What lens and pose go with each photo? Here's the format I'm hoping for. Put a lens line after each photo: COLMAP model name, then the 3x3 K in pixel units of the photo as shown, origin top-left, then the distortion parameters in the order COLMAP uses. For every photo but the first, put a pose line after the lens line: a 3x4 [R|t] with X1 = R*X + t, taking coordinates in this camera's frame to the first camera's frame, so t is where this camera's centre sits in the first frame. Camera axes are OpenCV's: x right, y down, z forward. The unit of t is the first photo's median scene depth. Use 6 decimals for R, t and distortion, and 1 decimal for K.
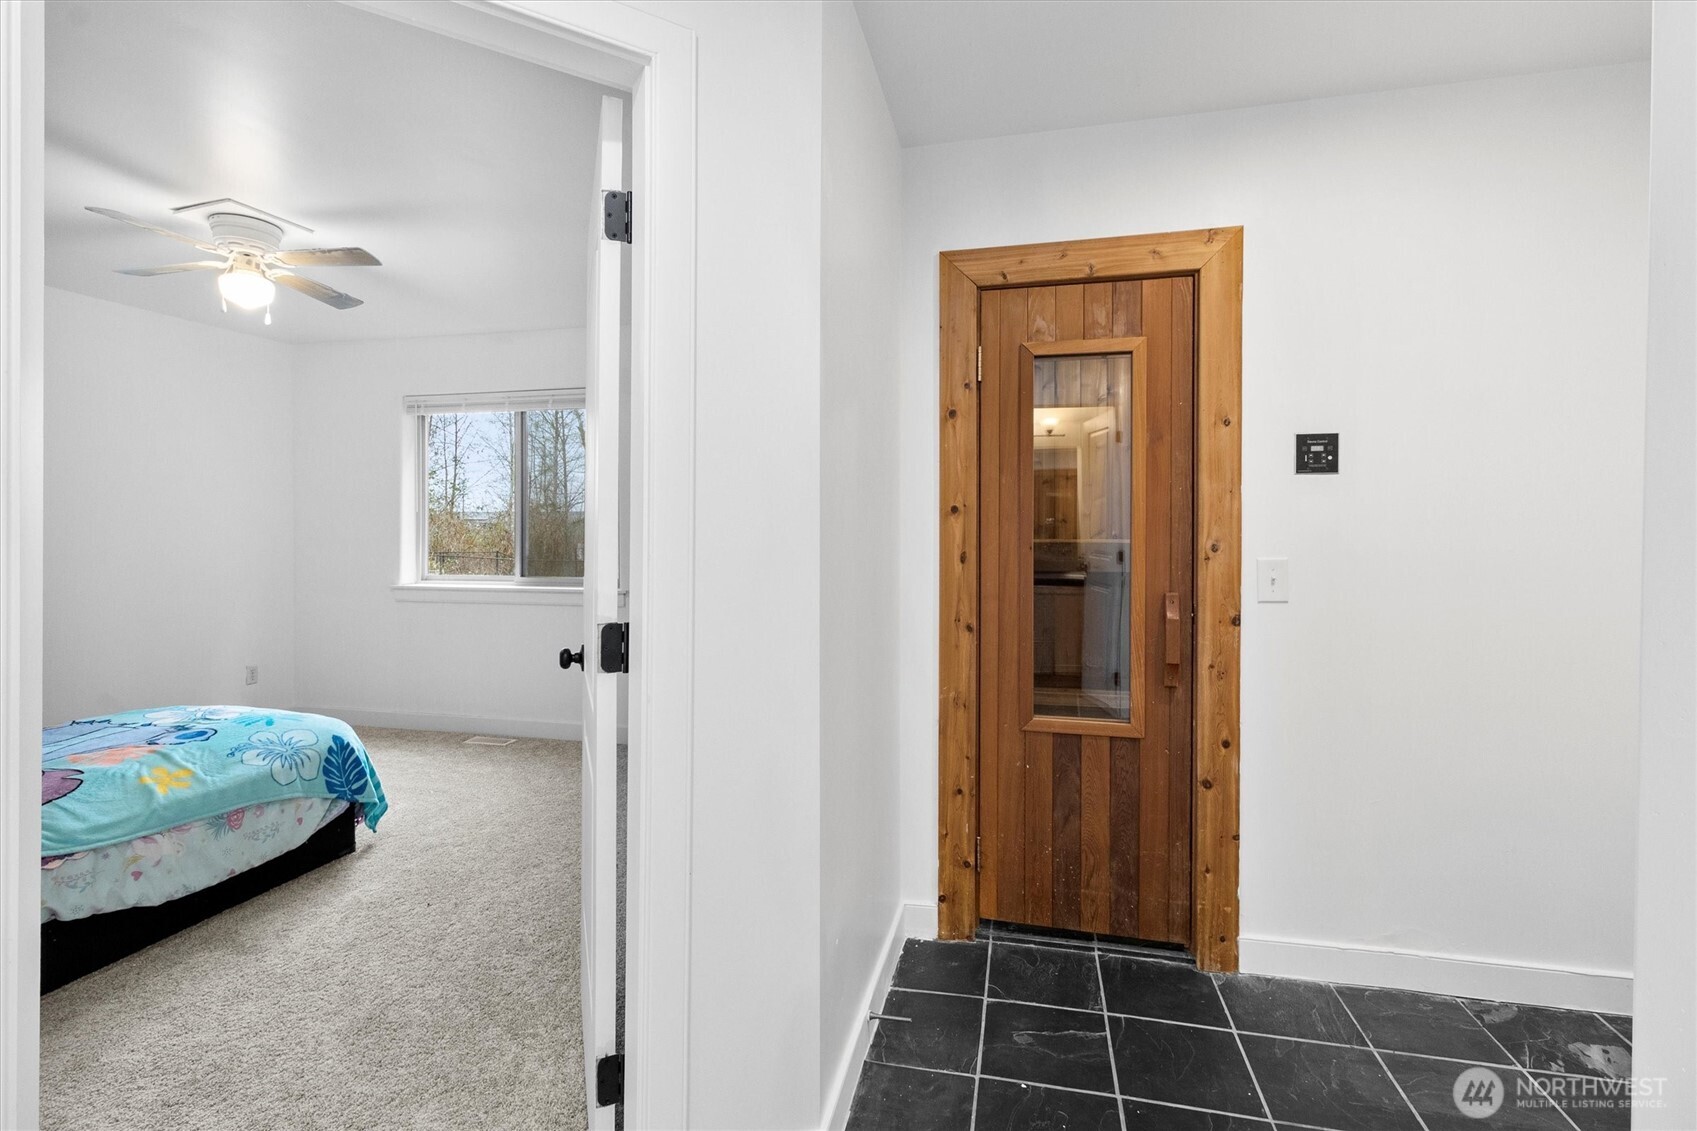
lens RADIAL K [[778.0, 0, 856.5], [0, 778.0, 541.7], [0, 0, 1]] dist [0.002119, 0.000202]
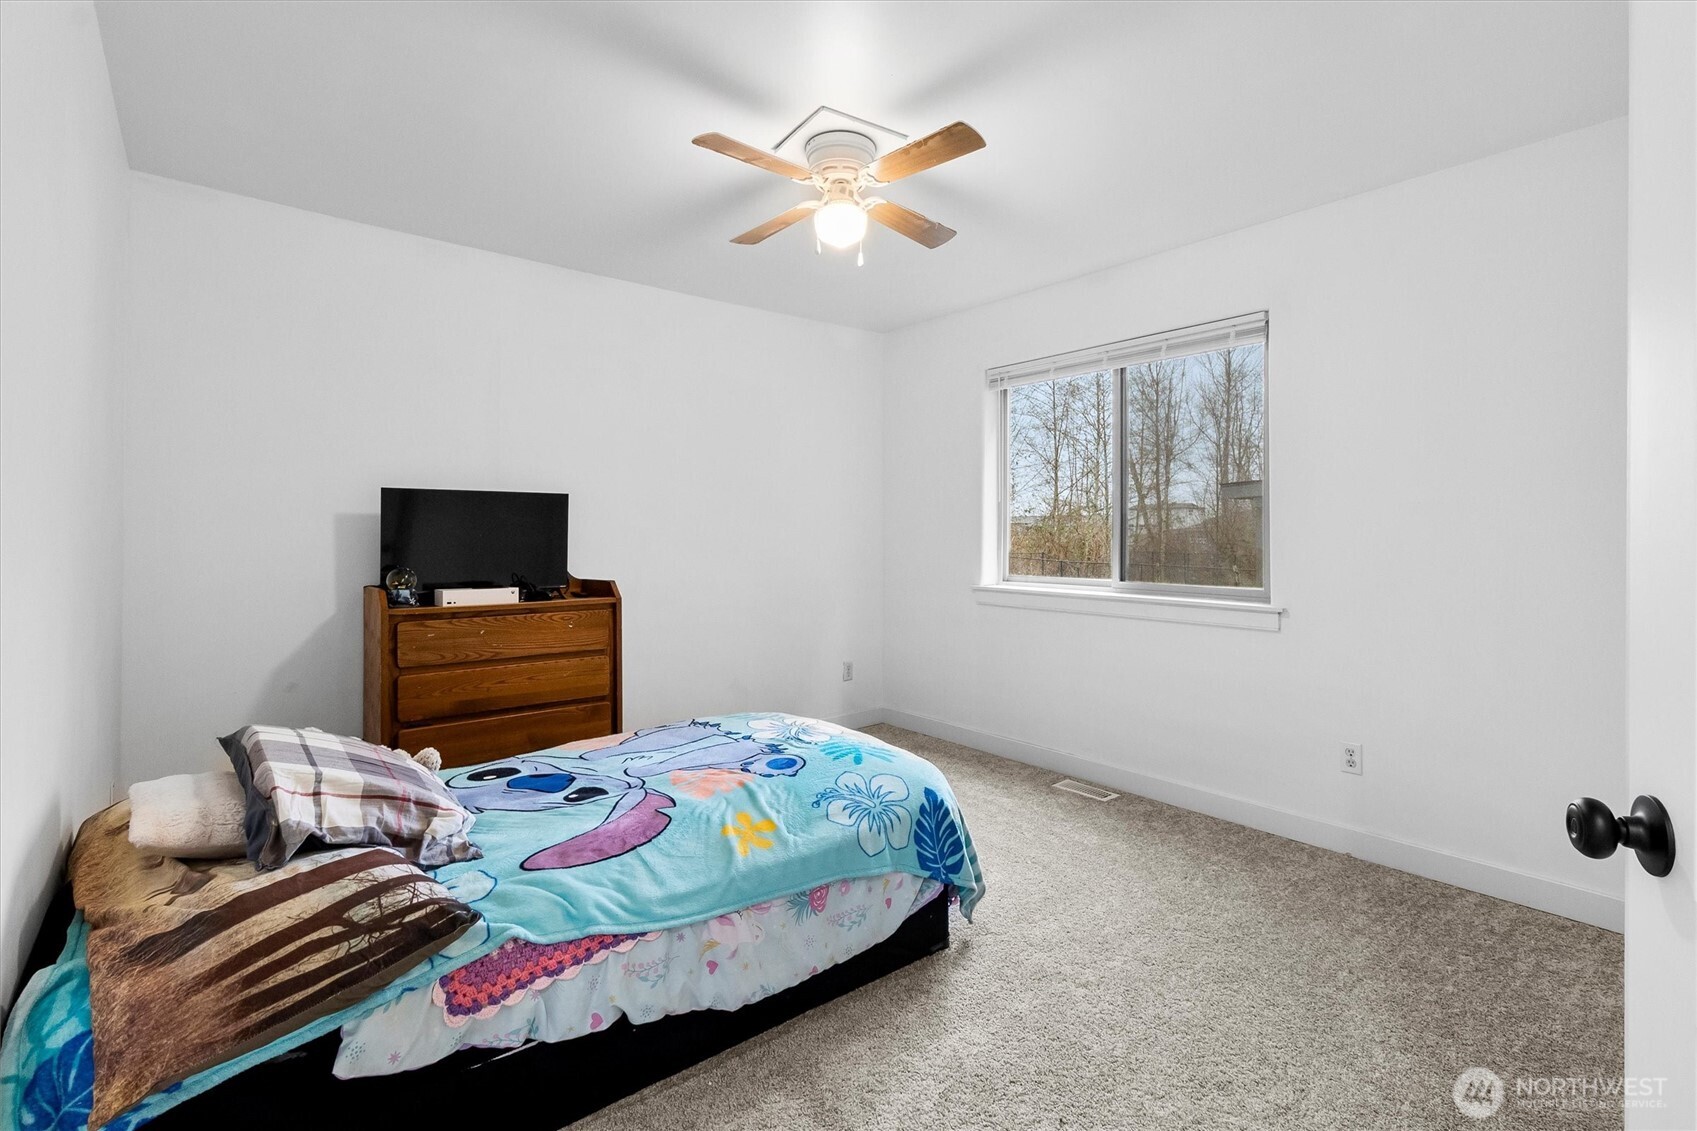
lens RADIAL K [[778.0, 0, 856.5], [0, 778.0, 541.7], [0, 0, 1]] dist [0.002119, 0.000202]
pose [[0.790428, 0.004330, -0.612540, -0.277228], [-0.007149, 0.999972, -0.002157, 0.015761], [0.612514, 0.006084, 0.790437, 0.381078]]
